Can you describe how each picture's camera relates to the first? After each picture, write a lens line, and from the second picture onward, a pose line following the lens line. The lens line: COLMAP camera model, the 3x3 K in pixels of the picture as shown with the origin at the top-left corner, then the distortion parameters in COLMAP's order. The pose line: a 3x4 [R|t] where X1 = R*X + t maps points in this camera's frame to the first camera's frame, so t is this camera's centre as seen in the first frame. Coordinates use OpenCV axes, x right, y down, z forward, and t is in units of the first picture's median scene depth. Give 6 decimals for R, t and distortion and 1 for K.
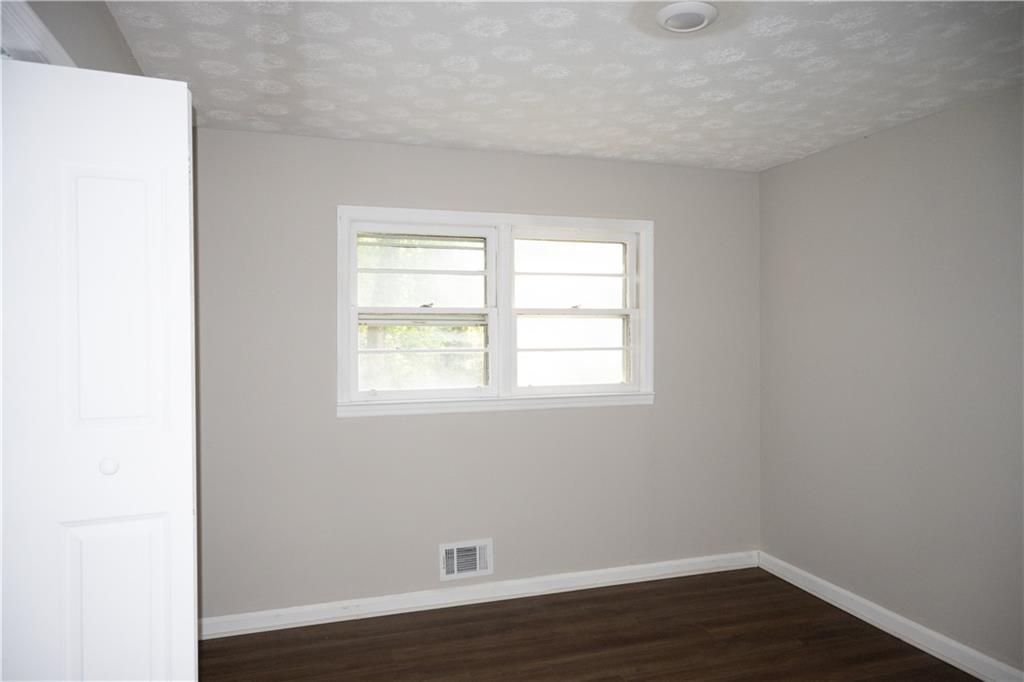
lens RADIAL K [[694.8, 0, 518.3], [0, 694.8, 341.4], [0, 0, 1]] dist [0.004738, -0.003679]
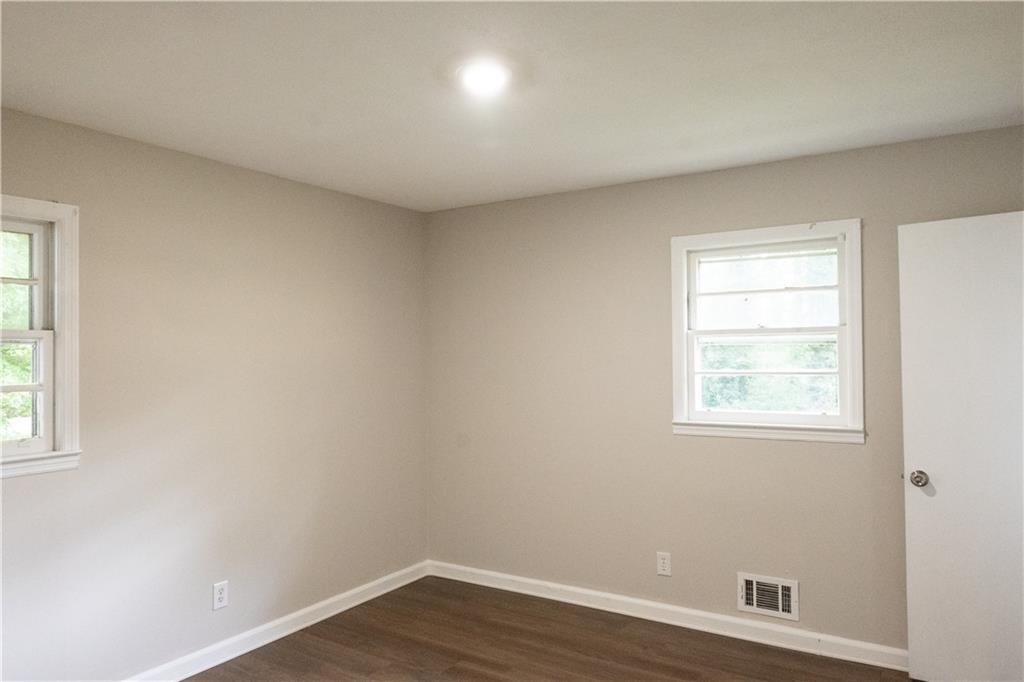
lens RADIAL K [[694.8, 0, 518.3], [0, 694.8, 341.4], [0, 0, 1]] dist [0.004738, -0.003679]
pose [[0.634404, -0.015235, -0.772851, 0.448445], [-0.002267, 0.999765, -0.021569, -0.009231], [0.772998, 0.015436, 0.634221, 0.138007]]
